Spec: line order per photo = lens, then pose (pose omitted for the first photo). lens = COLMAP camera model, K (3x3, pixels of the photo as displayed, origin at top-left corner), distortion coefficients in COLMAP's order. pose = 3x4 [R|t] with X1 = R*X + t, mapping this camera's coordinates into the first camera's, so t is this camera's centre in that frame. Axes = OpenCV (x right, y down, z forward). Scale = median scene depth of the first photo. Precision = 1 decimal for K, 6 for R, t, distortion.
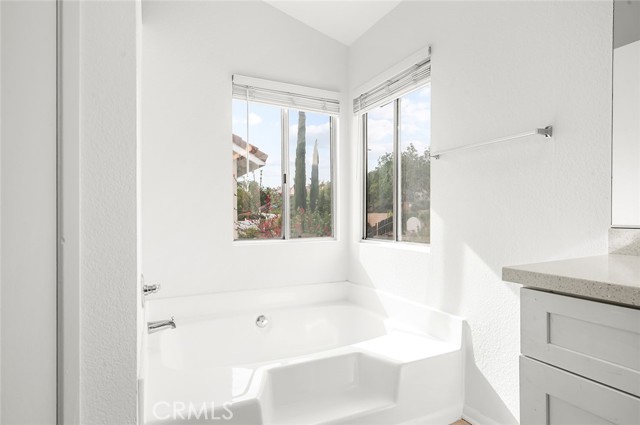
lens RADIAL K [[350.5, 0, 320.4], [0, 350.5, 214.5], [0, 0, 1]] dist [0.002297, 0.000133]
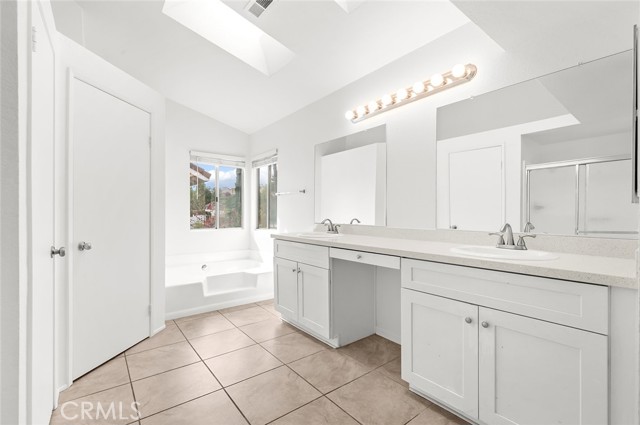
lens RADIAL K [[288.2, 0, 321.7], [0, 288.2, 214.4], [0, 0, 1]] dist [-0.000634, -0.000016]
pose [[0.979243, 0.008016, 0.202532, 0.154049], [-0.010028, 0.999910, 0.008908, -0.031809], [-0.202443, -0.010754, 0.979235, -0.758206]]
